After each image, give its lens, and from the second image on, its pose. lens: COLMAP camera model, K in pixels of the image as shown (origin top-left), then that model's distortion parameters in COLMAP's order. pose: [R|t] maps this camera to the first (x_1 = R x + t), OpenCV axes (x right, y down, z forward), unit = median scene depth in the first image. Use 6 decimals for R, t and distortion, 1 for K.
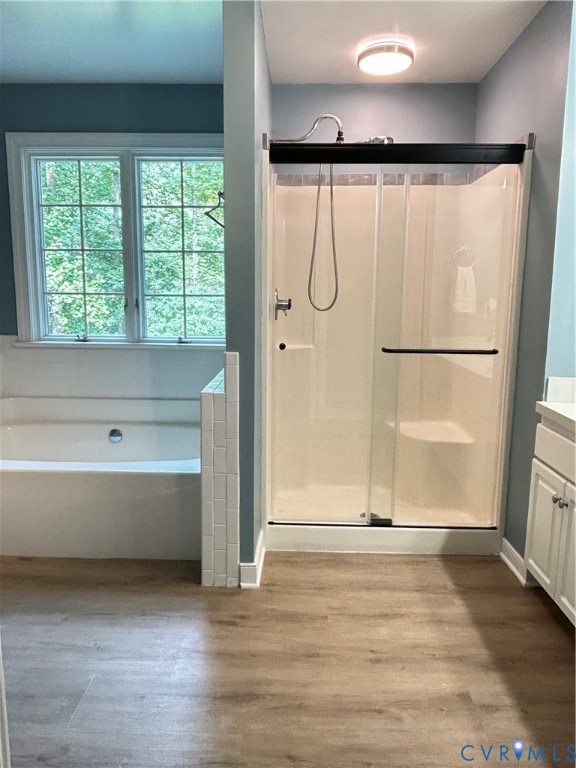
lens RADIAL K [[559.1, 0, 285.8], [0, 559.1, 381.1], [0, 0, 1]] dist [-0.009576, -0.009029]
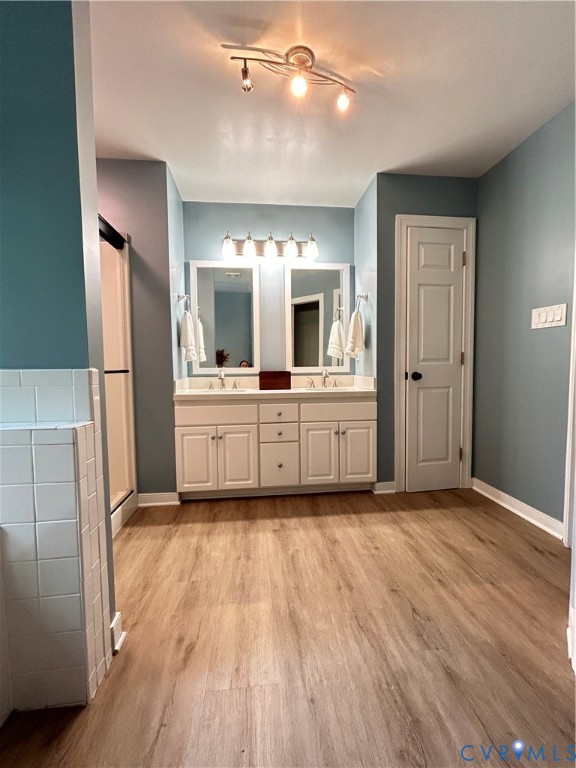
lens RADIAL K [[315.5, 0, 292.2], [0, 315.5, 382.3], [0, 0, 1]] dist [0.001976, 0.000323]
pose [[-0.136507, -0.062903, 0.988640, -0.507926], [0.166257, 0.982372, 0.085460, -0.020750], [-0.976588, 0.176034, -0.123643, 0.668385]]
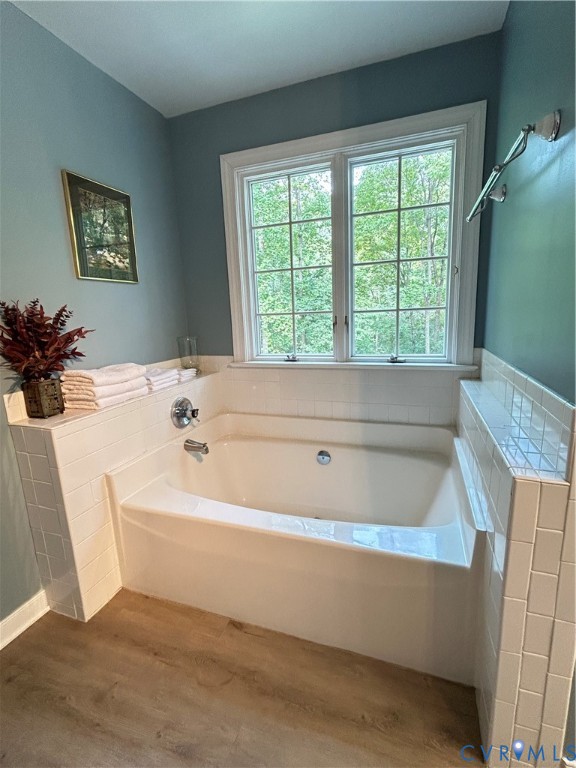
lens RADIAL K [[359.5, 0, 288.9], [0, 359.5, 383.9], [0, 0, 1]] dist [-0.005709, -0.000397]
pose [[0.948757, 0.013832, -0.315702, -0.225576], [-0.001796, 0.999261, 0.038386, -0.075489], [0.316000, -0.035852, 0.948081, 0.525893]]
